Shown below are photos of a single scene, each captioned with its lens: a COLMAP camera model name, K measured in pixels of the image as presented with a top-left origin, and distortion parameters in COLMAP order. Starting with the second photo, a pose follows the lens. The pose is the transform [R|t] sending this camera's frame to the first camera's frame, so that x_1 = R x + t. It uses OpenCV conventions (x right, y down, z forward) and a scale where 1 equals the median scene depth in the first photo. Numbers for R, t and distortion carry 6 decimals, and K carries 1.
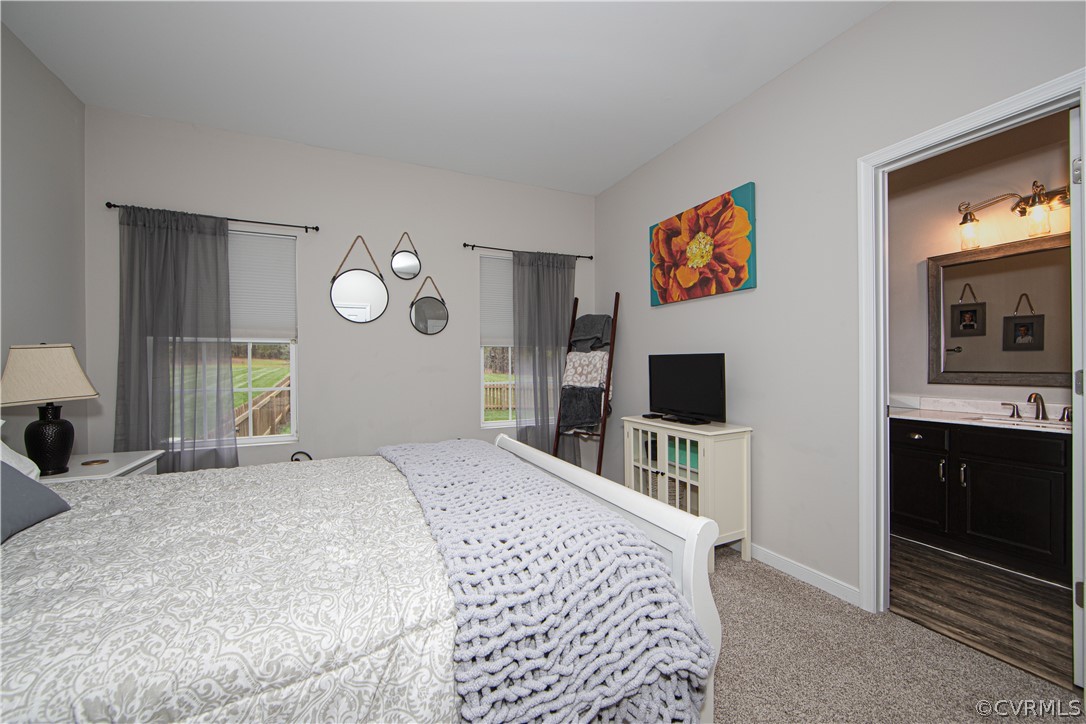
lens RADIAL K [[430.6, 0, 544.0], [0, 430.6, 363.3], [0, 0, 1]] dist [-0.015733, 0.001185]
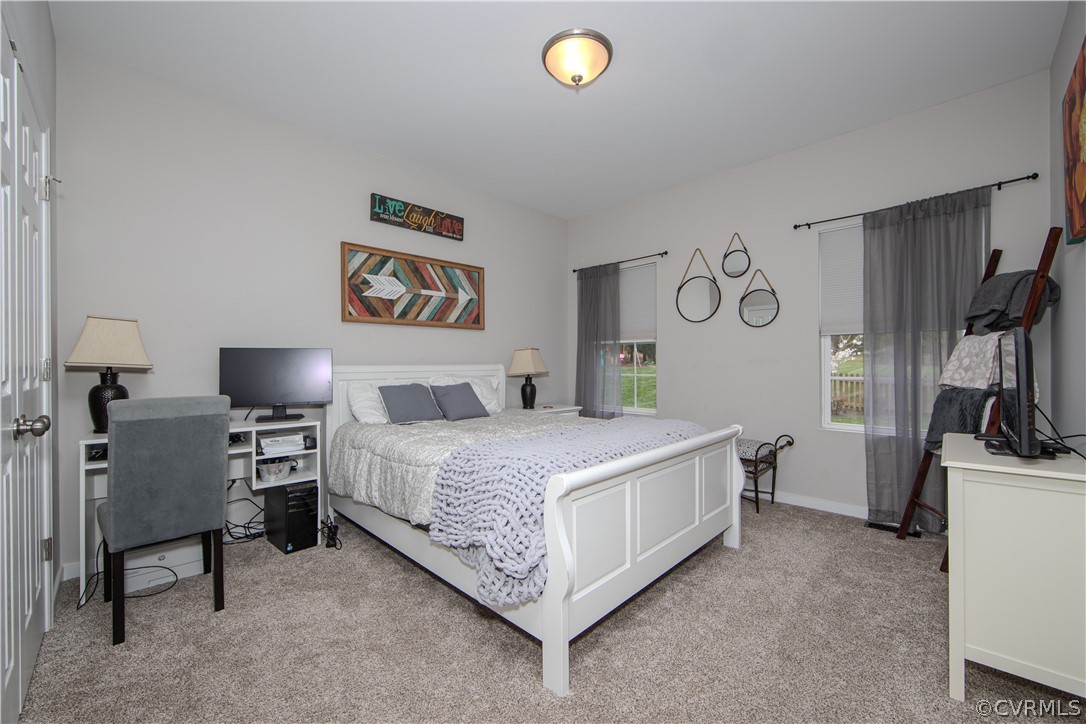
lens RADIAL K [[430.6, 0, 544.6], [0, 430.6, 361.8], [0, 0, 1]] dist [-0.015733, 0.001185]
pose [[0.349899, -0.002260, -0.936785, 0.510387], [0.001507, 0.999997, -0.001849, 0.016291], [0.936786, -0.000764, 0.349901, 0.180607]]
